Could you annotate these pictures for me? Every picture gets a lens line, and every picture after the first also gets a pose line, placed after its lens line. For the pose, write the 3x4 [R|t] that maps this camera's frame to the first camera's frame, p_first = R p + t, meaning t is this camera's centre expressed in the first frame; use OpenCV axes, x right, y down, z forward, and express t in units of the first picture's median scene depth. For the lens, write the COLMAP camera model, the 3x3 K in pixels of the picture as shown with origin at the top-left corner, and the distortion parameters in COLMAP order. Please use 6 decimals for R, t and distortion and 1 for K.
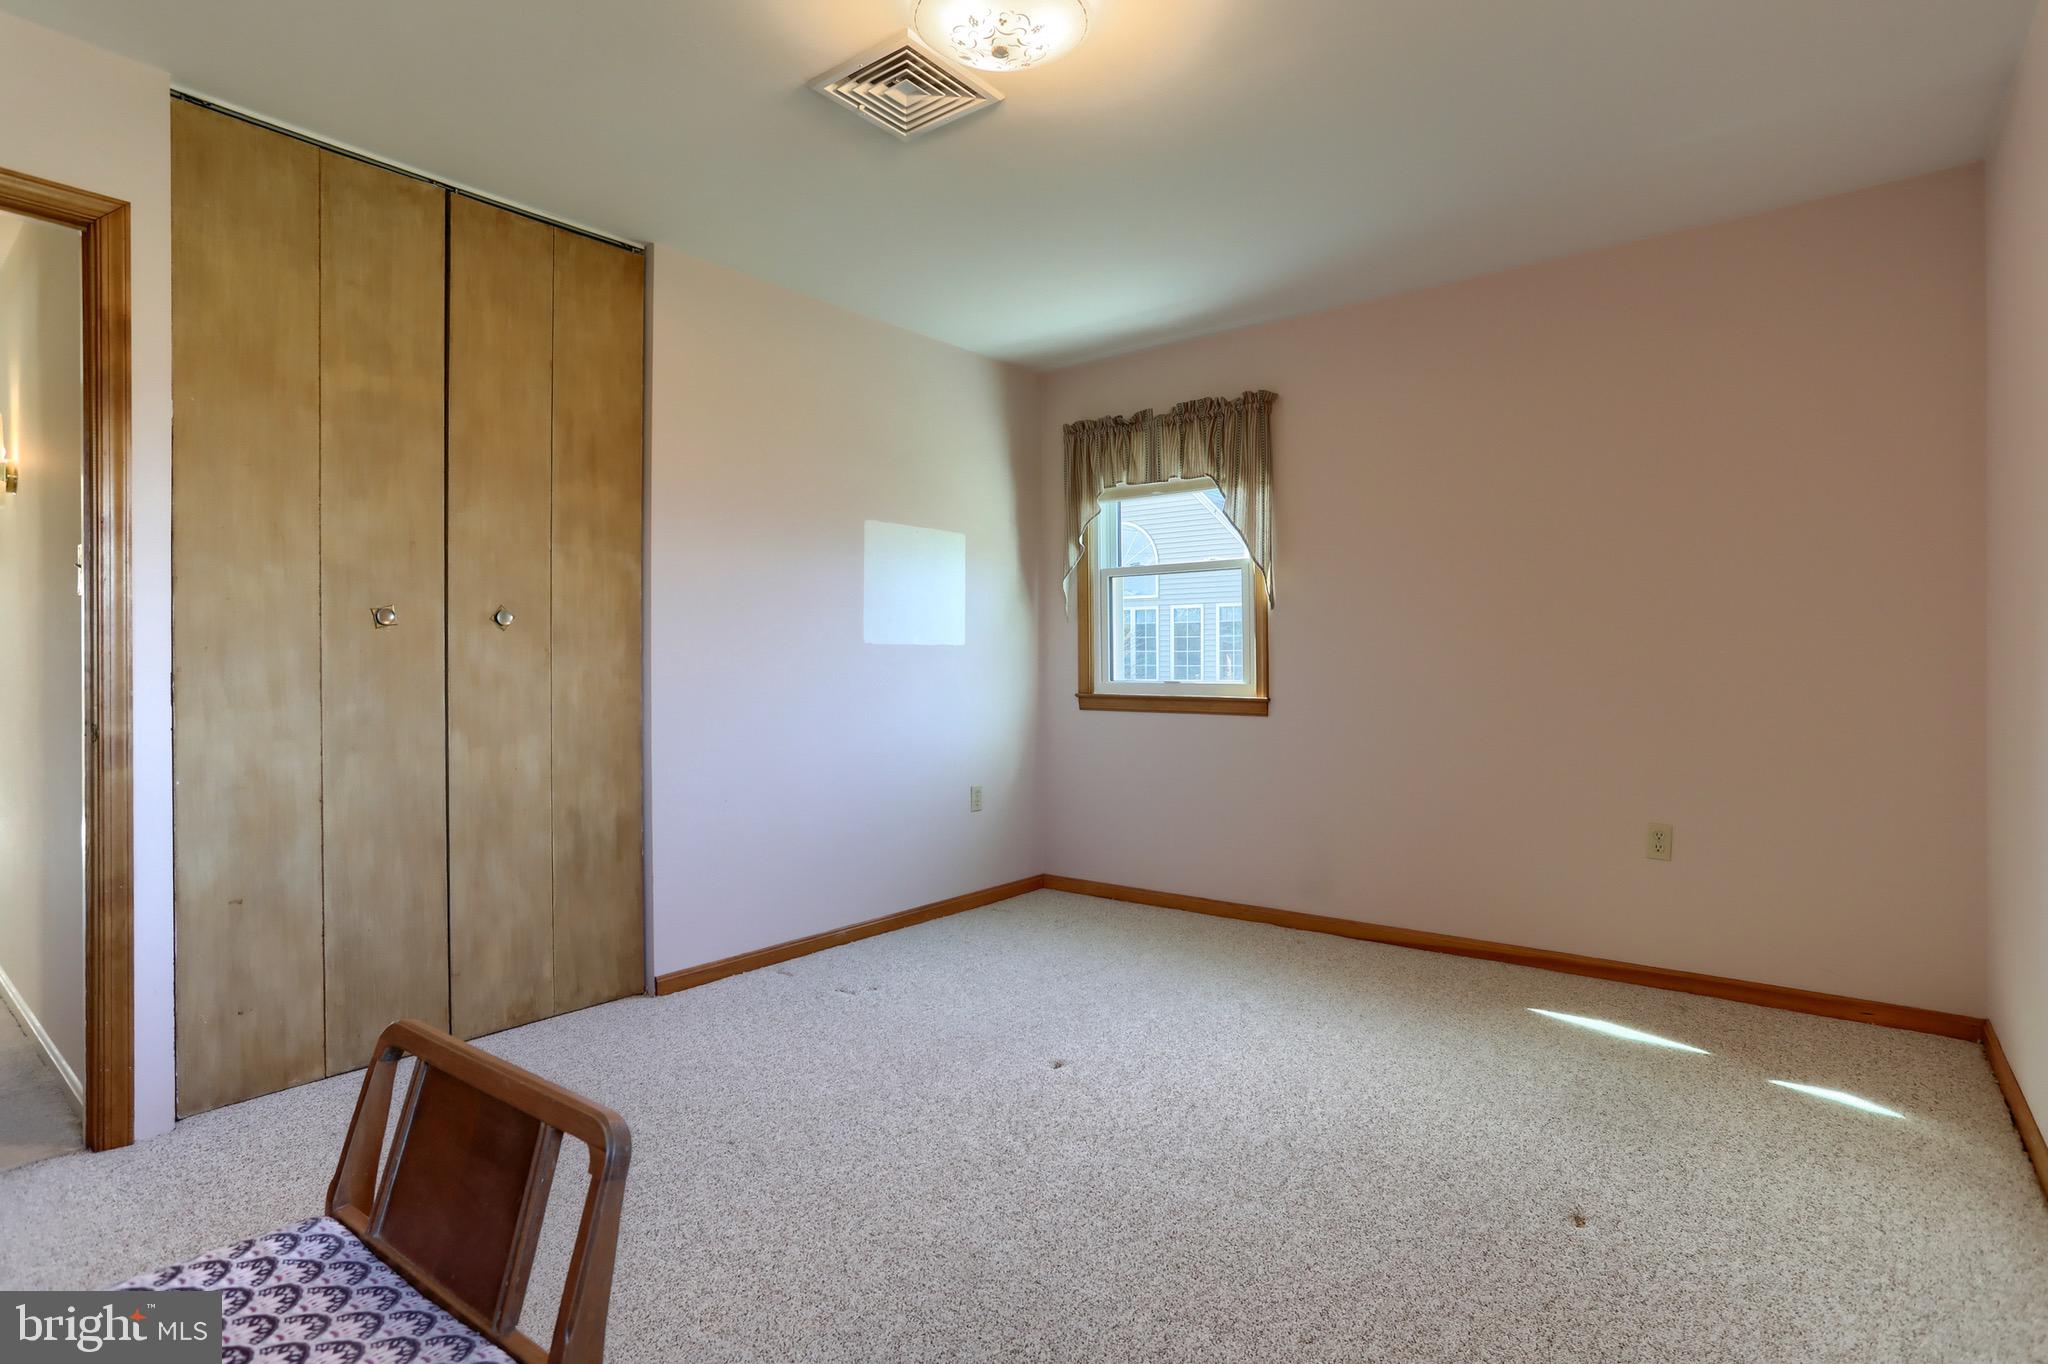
lens RADIAL K [[1019.3, 0, 1042.9], [0, 1019.3, 666.9], [0, 0, 1]] dist [-0.004339, 0.000850]
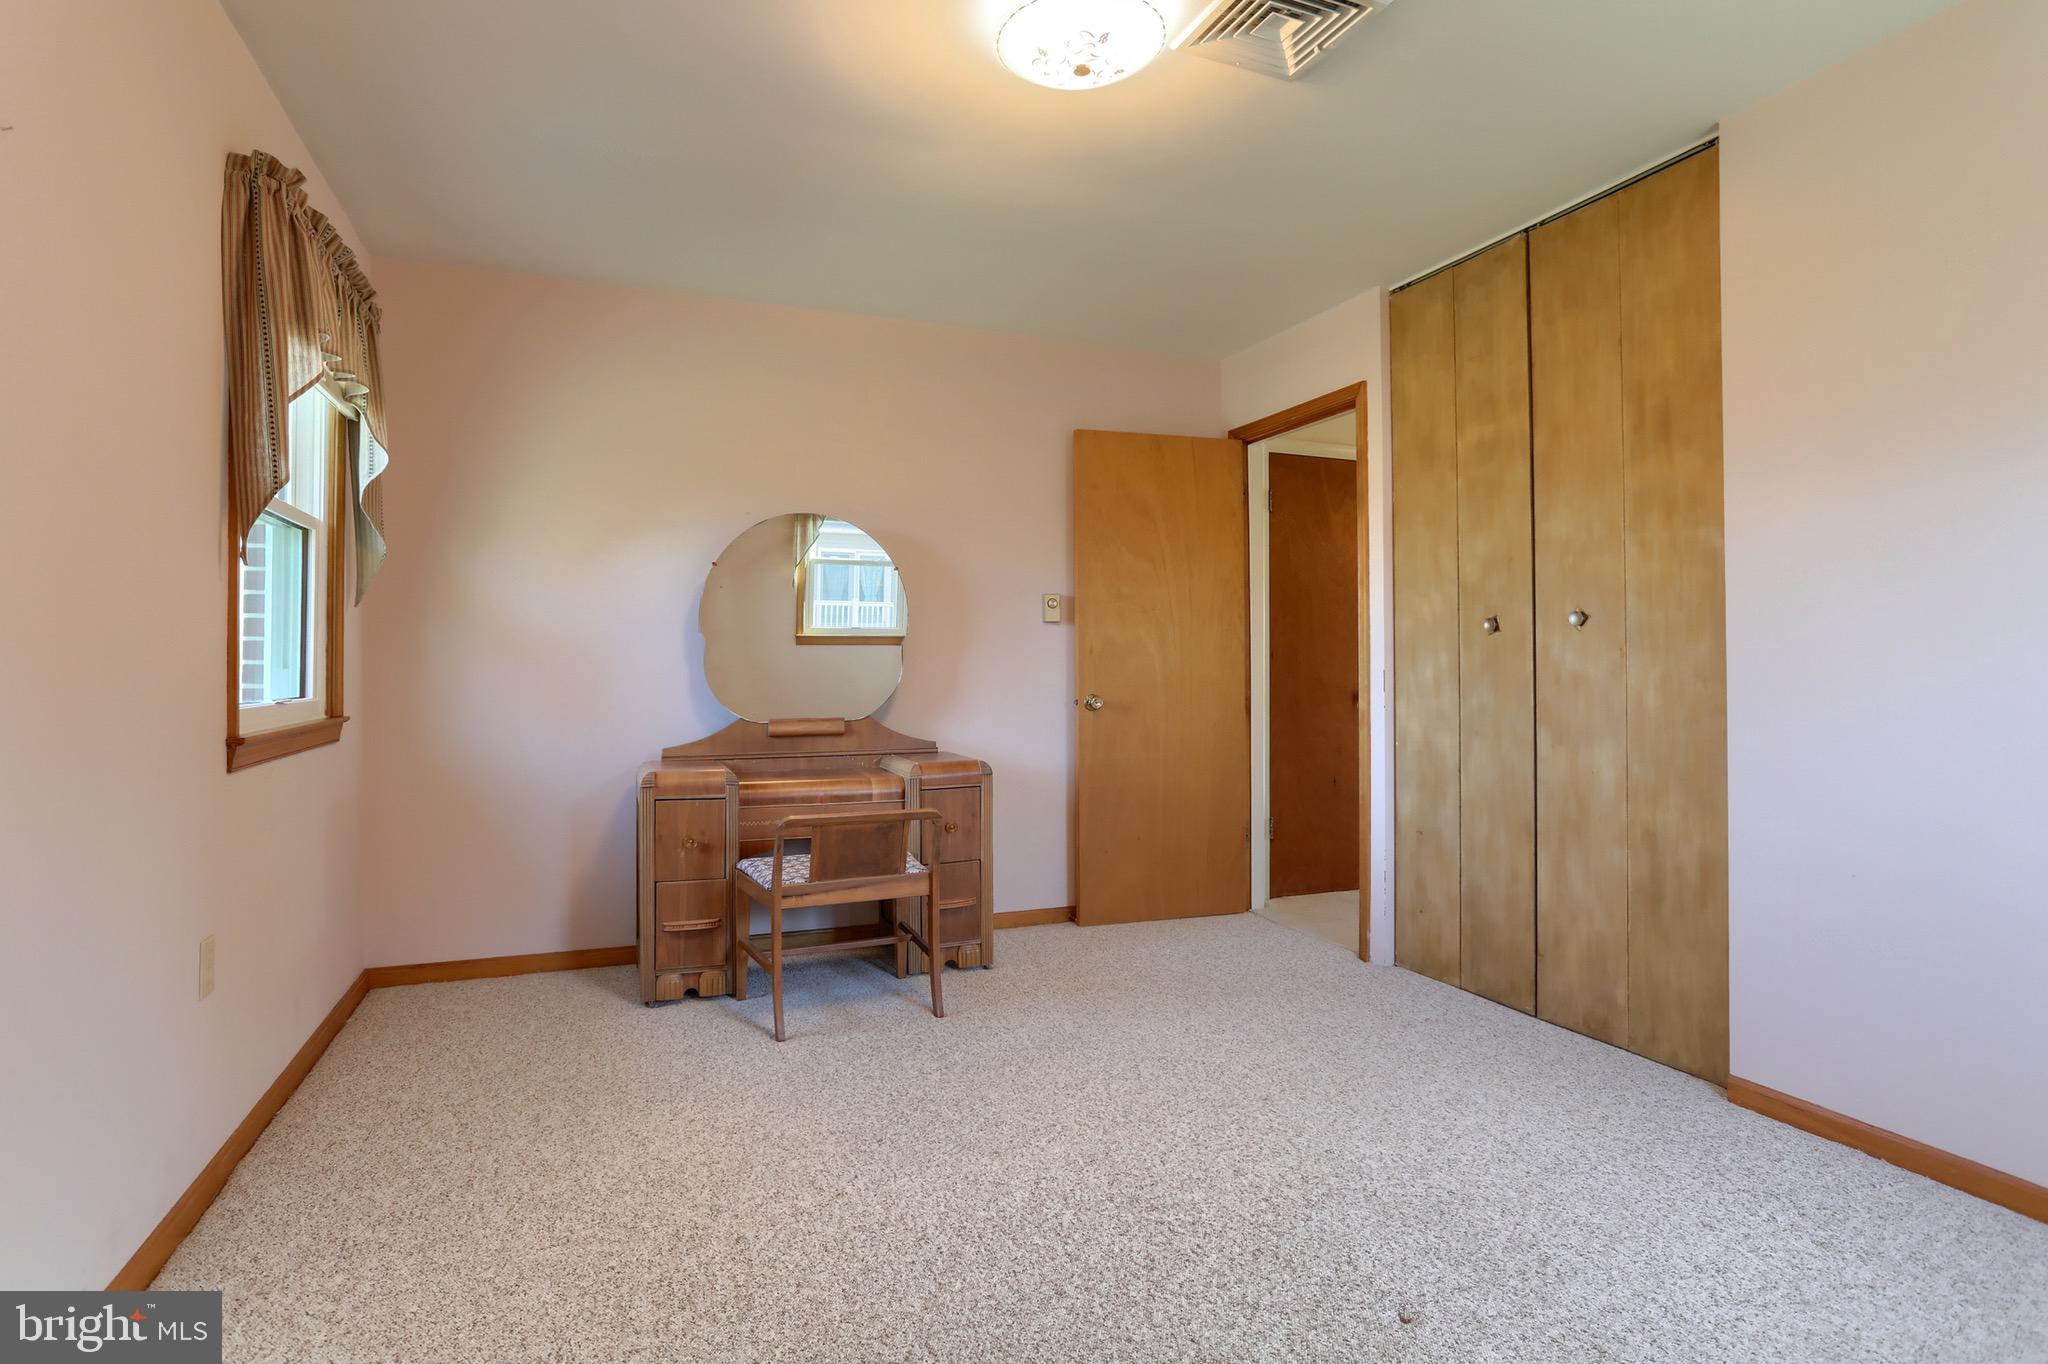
lens RADIAL K [[1066.4, 0, 1025.3], [0, 1066.4, 668.4], [0, 0, 1]] dist [-0.052532, 0.033035]
pose [[-0.495160, 0.002388, -0.868799, 0.617289], [-0.004685, 0.999974, 0.005418, -0.002573], [0.868789, 0.006753, -0.495136, 1.013565]]
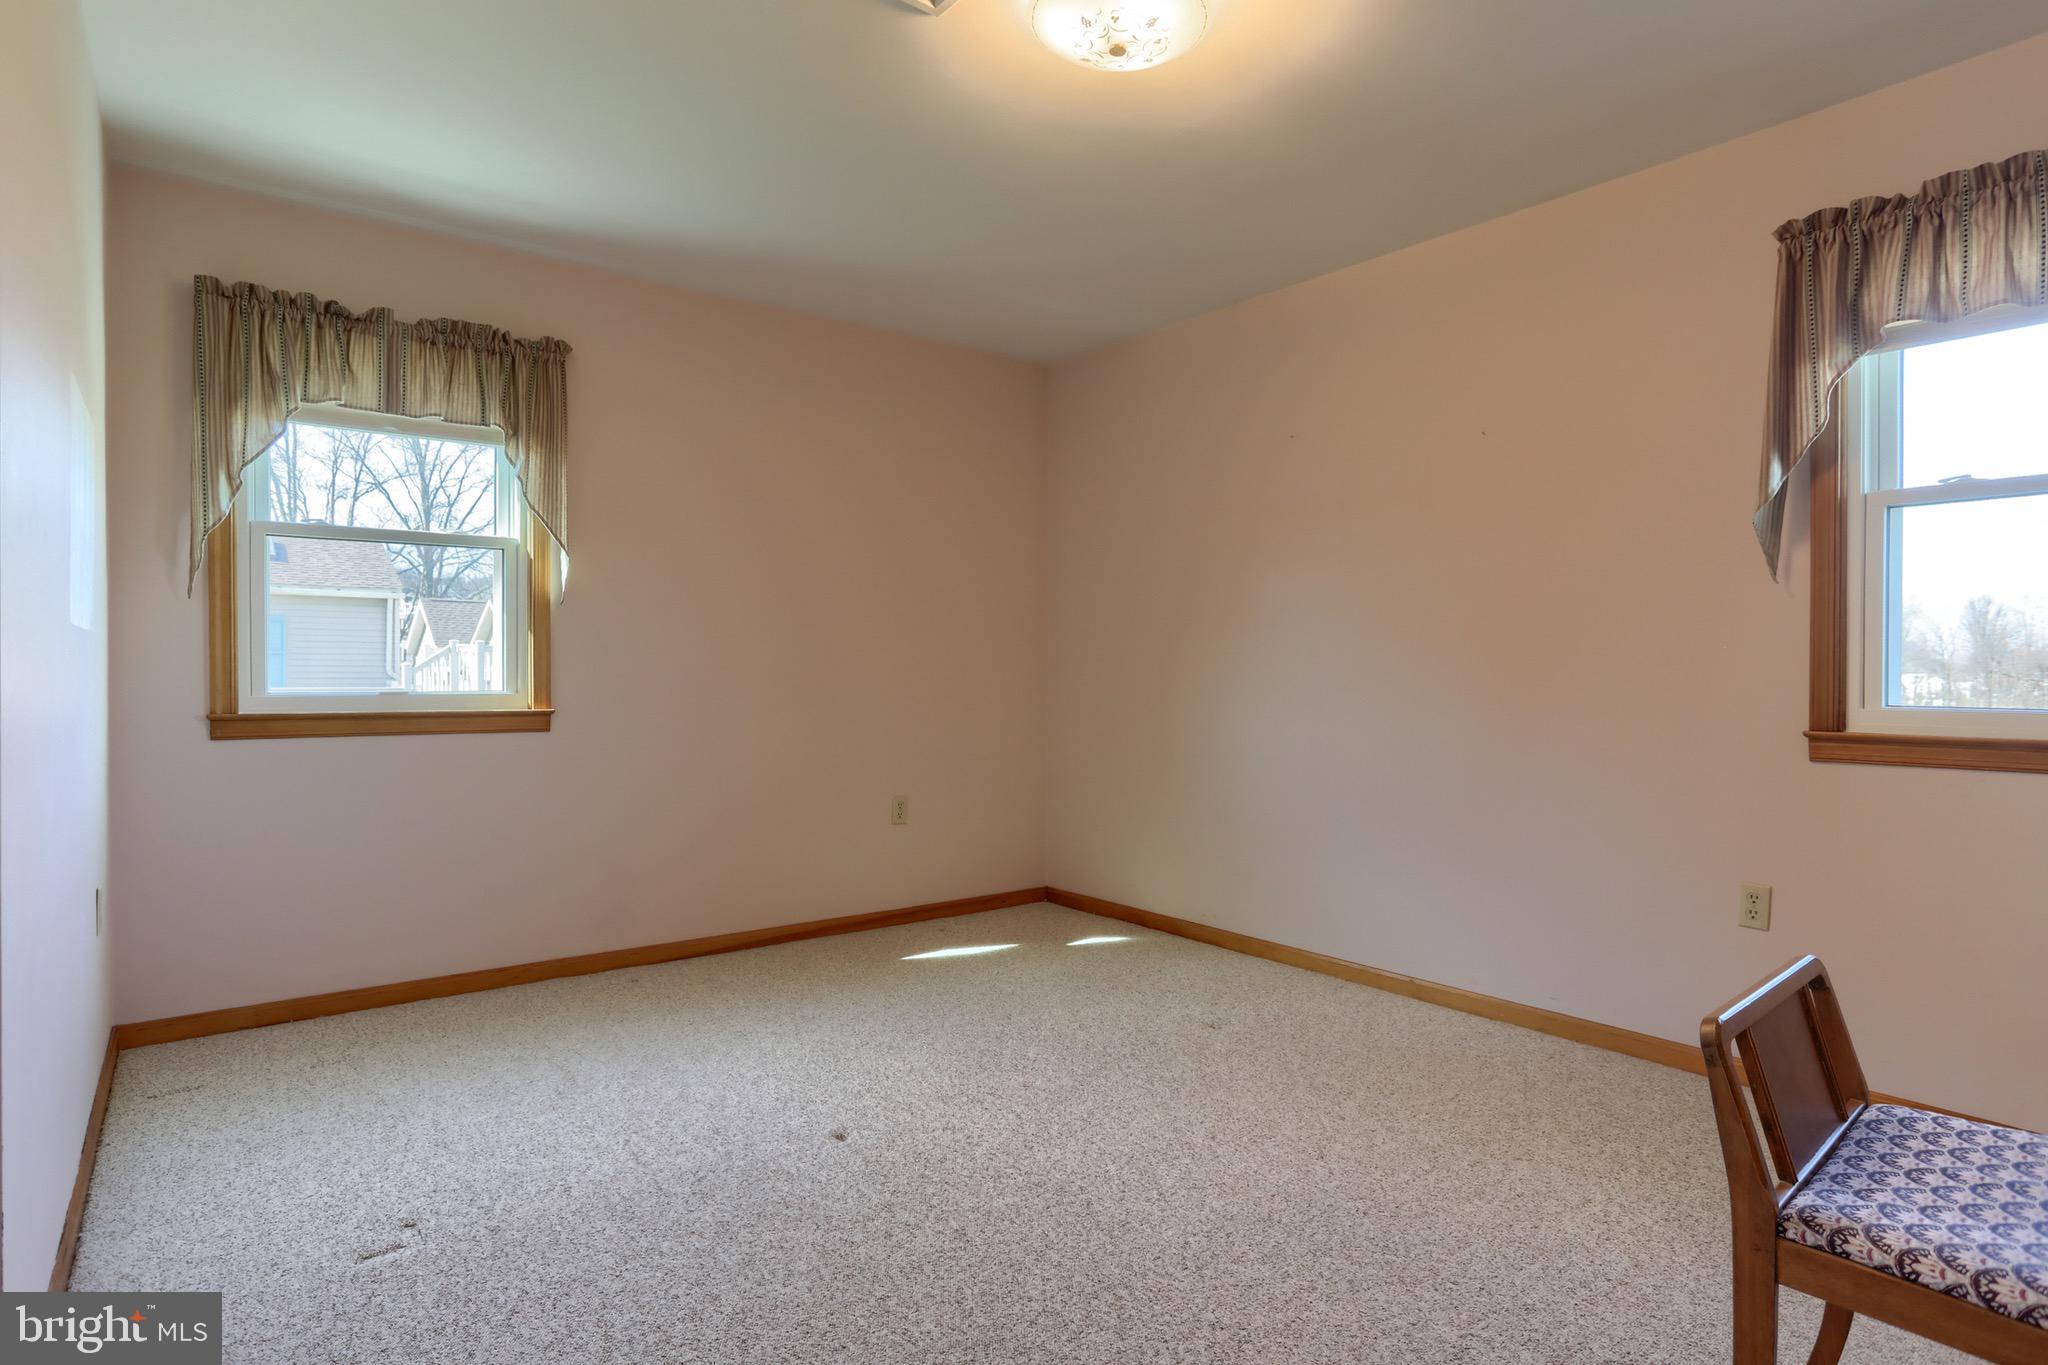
lens RADIAL K [[1077.7, 0, 1023.3], [0, 1077.7, 676.1], [0, 0, 1]] dist [-0.057473, 0.026960]
pose [[0.246861, 0.000150, 0.969051, -0.737786], [0.002010, 0.999998, -0.000667, 0.006460], [-0.969049, 0.002113, 0.246860, 0.575319]]
